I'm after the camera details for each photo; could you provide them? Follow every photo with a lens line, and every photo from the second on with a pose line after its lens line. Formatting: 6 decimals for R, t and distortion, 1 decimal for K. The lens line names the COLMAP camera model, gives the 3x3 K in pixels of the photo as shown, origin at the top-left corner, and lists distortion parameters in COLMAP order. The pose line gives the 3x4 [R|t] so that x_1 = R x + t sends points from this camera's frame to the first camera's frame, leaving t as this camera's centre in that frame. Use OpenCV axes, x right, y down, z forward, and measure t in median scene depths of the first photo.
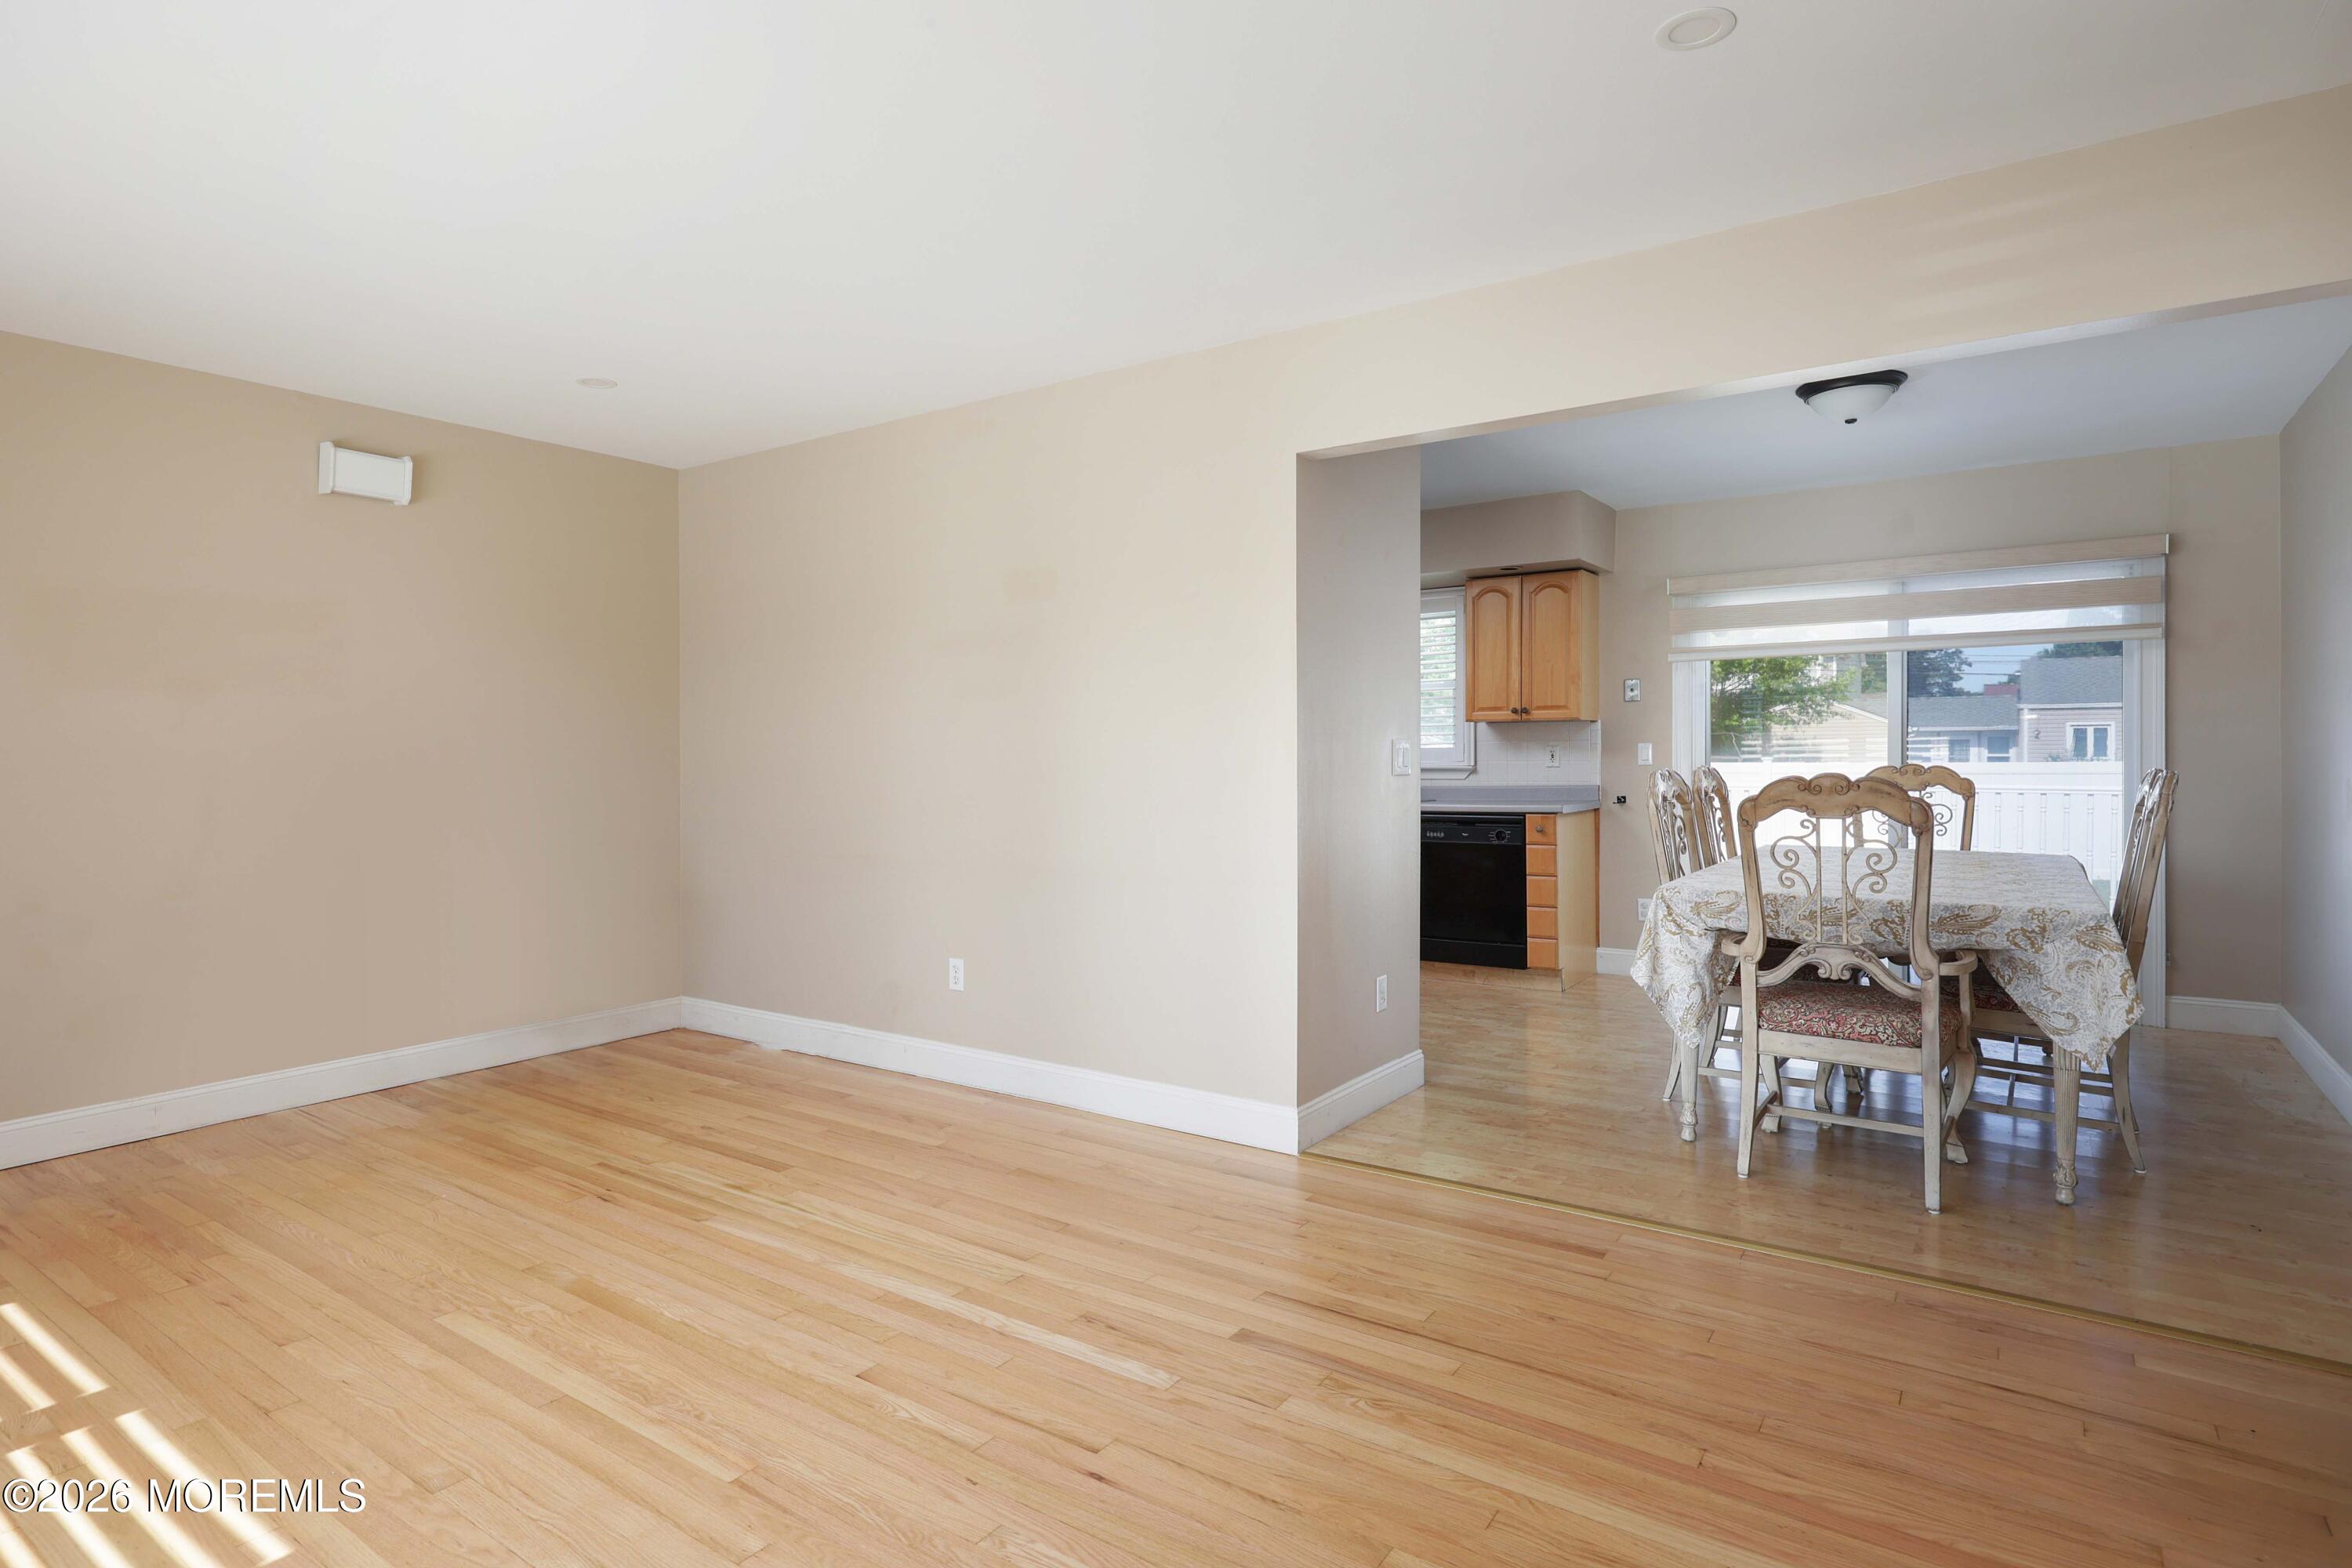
lens RADIAL K [[1218.0, 0, 1174.5], [0, 1218.0, 777.8], [0, 0, 1]] dist [0.014196, 0.001001]
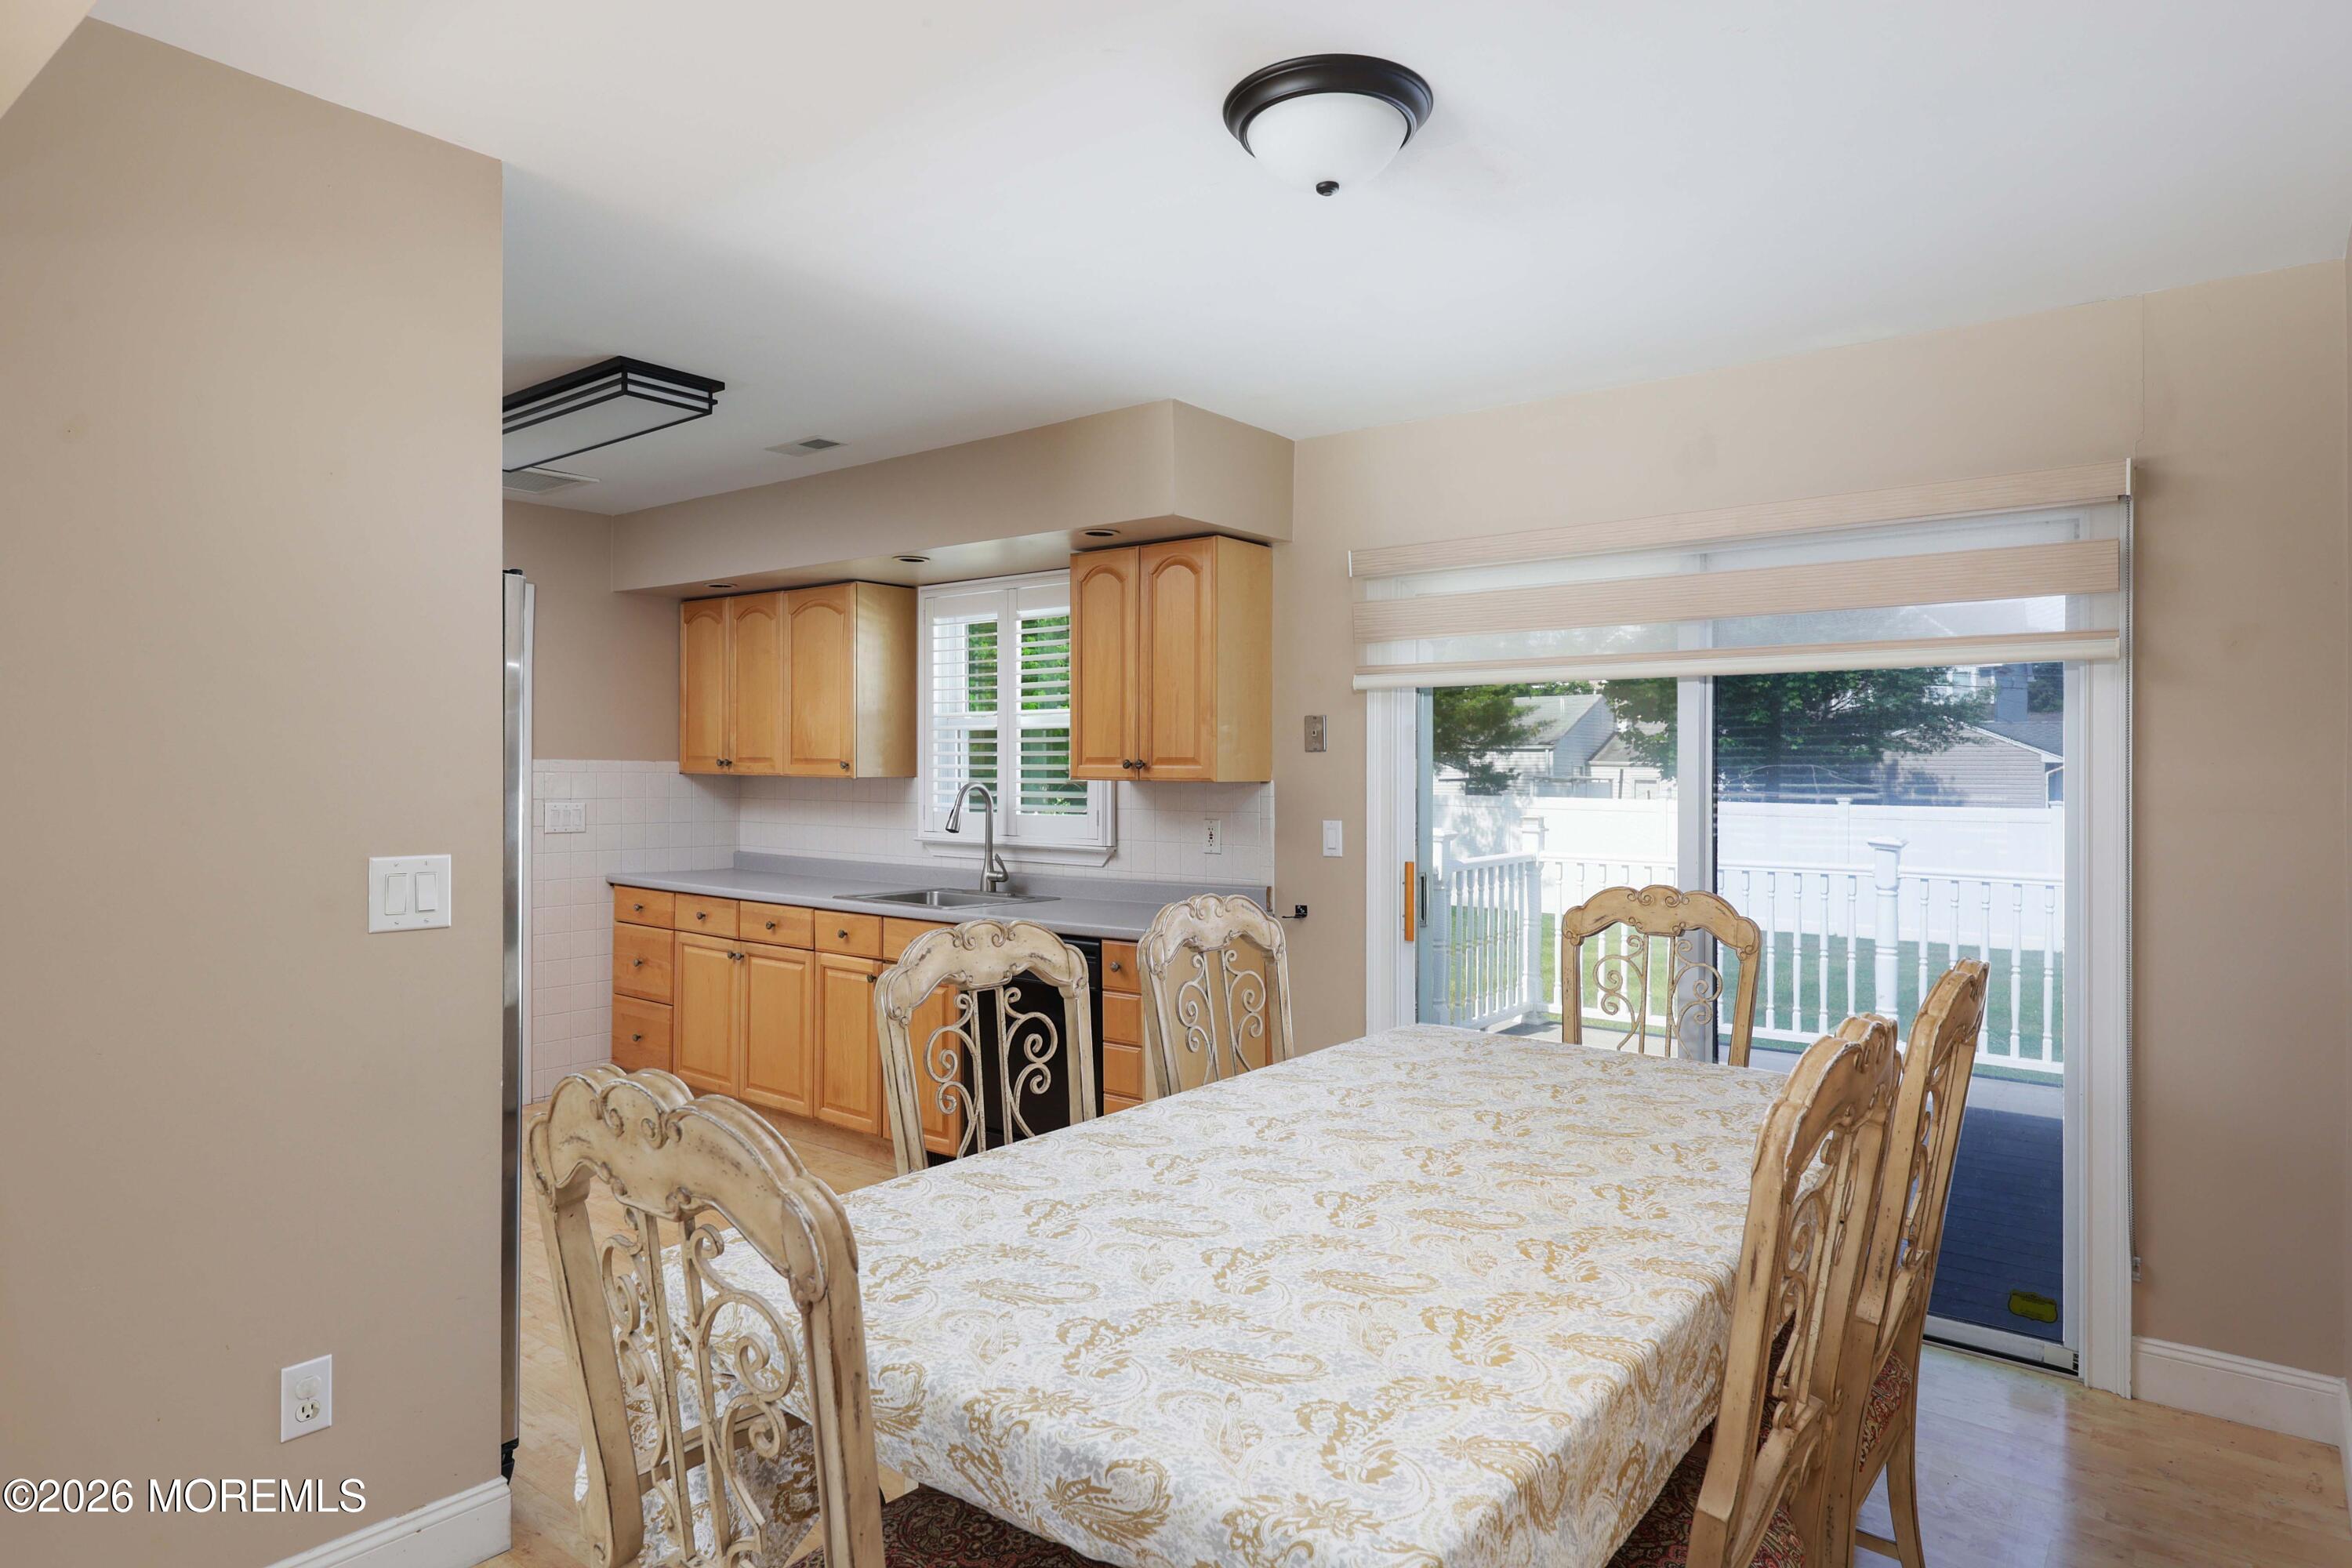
lens RADIAL K [[1353.1, 0, 1176.0], [0, 1353.1, 784.0], [0, 0, 1]] dist [0.001311, -0.000457]
pose [[0.998155, 0.012725, -0.059363, 0.357508], [-0.013316, 0.999865, -0.009575, -0.040285], [0.059233, 0.010347, 0.998191, 0.329176]]
